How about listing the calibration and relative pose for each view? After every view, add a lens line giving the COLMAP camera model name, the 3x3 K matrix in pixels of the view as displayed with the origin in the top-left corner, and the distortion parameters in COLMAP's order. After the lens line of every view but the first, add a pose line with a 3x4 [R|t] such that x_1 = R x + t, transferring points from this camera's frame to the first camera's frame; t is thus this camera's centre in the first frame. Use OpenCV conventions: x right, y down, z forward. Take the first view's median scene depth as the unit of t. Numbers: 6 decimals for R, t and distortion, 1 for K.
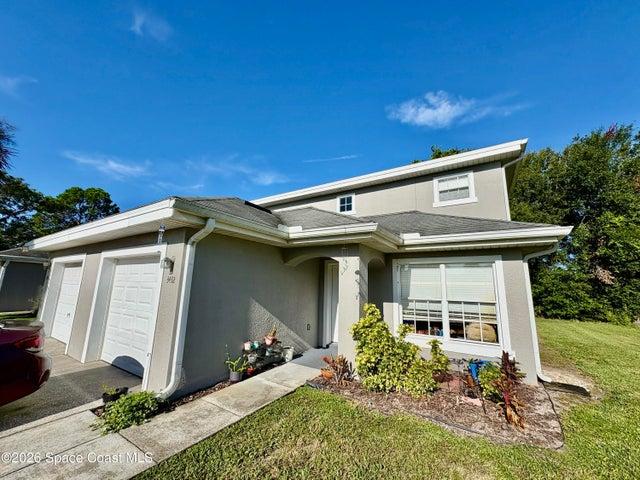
lens RADIAL K [[255.6, 0, 321.1], [0, 255.6, 239.6], [0, 0, 1]] dist [-0.000818, 0.000196]
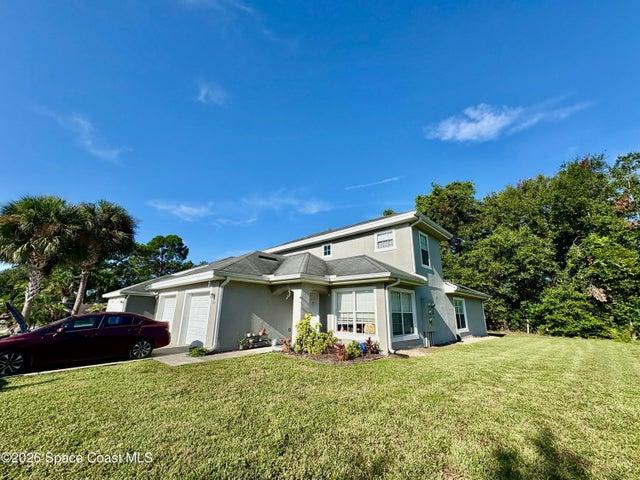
lens RADIAL K [[255.6, 0, 321.1], [0, 255.6, 239.6], [0, 0, 1]] dist [-0.000818, 0.000196]
pose [[0.980712, -0.066745, -0.183709, 0.566792], [0.048885, 0.993777, -0.100092, -0.090238], [0.189246, 0.089181, 0.977872, -0.773732]]
